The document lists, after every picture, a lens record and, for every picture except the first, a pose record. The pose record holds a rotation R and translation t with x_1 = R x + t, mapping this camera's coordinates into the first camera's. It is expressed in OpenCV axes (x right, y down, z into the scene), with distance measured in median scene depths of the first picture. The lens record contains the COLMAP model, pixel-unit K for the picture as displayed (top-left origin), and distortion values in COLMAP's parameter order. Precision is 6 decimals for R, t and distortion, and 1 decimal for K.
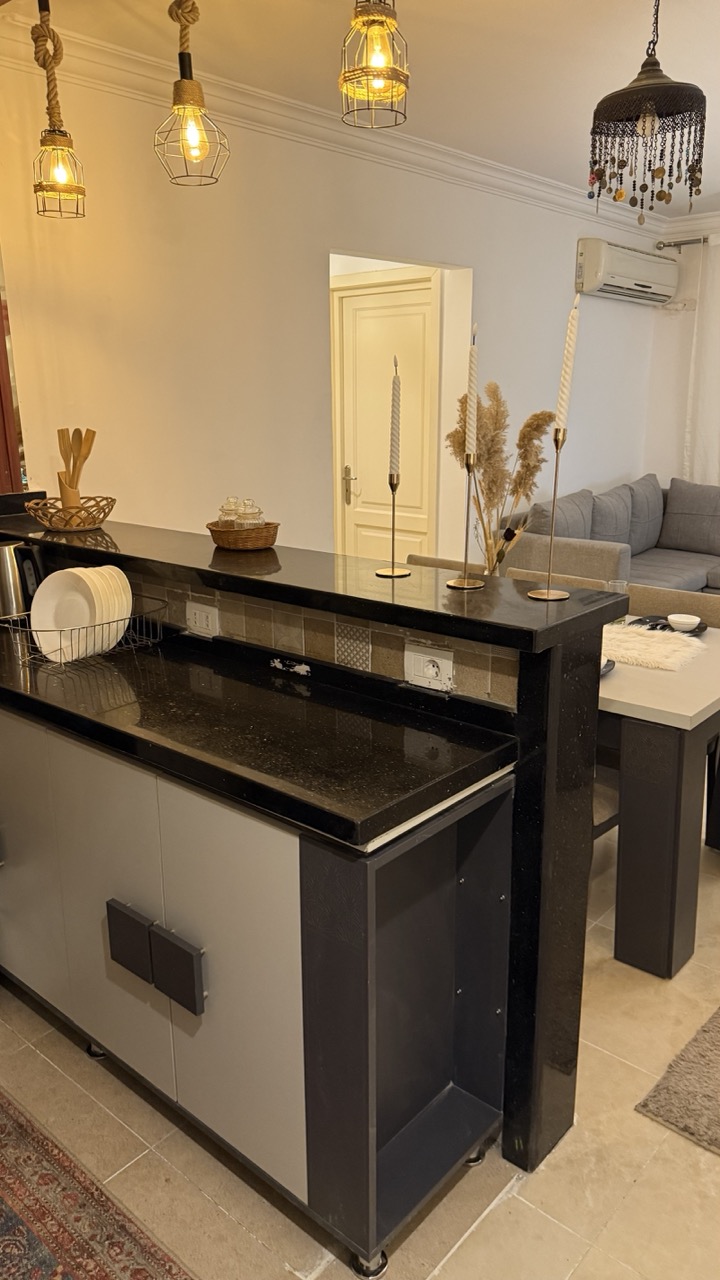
lens RADIAL K [[899.2, 0, 360.0], [0, 899.2, 640.0], [0, 0, 1]] dist [0.072174, -0.089726]
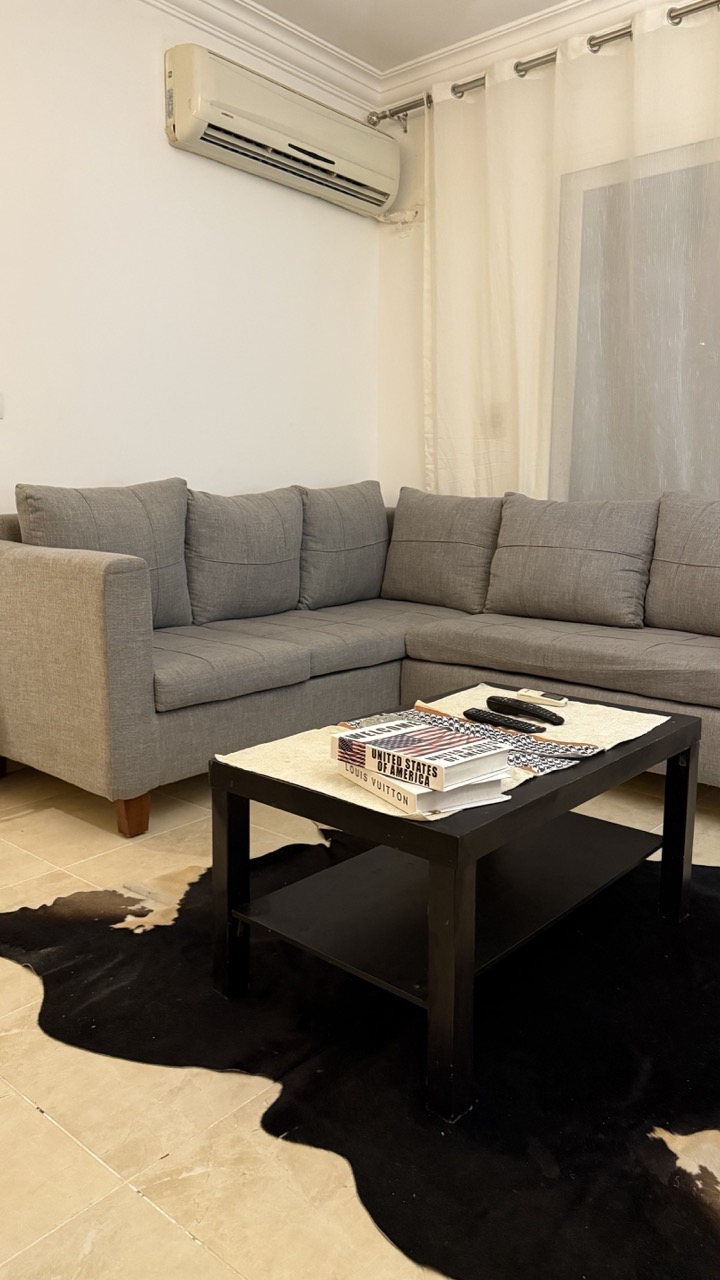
lens RADIAL K [[911.2, 0, 366.8], [0, 911.2, 640.8], [0, 0, 1]] dist [0.109108, -0.188295]
pose [[0.999751, 0.014121, 0.017268, 0.723898], [-0.012251, 0.994502, -0.103997, -0.021137], [-0.018642, 0.103759, 0.994428, 0.913597]]
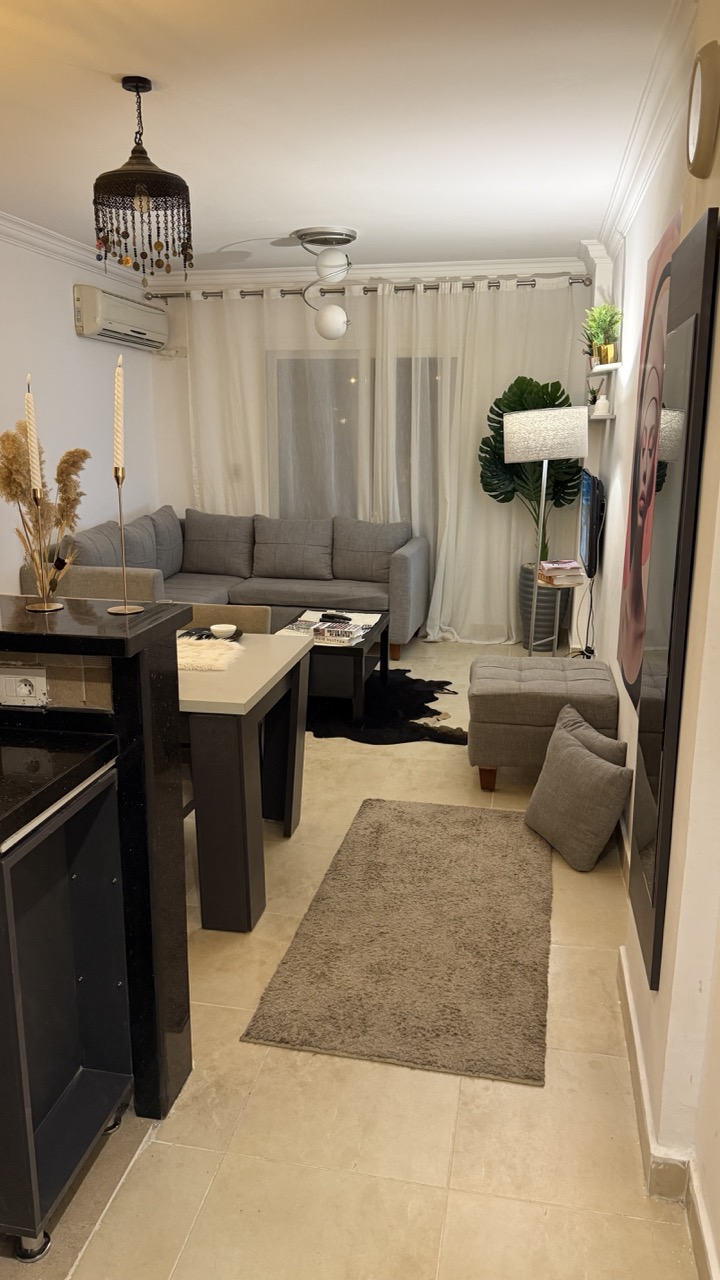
lens RADIAL K [[899.2, 0, 360.0], [0, 899.2, 640.0], [0, 0, 1]] dist [0.072174, -0.089726]
pose [[0.862844, -0.101845, 0.495104, -0.072131], [0.118931, 0.992898, -0.003024, 0.018211], [-0.491279, 0.061492, 0.868829, -0.098359]]
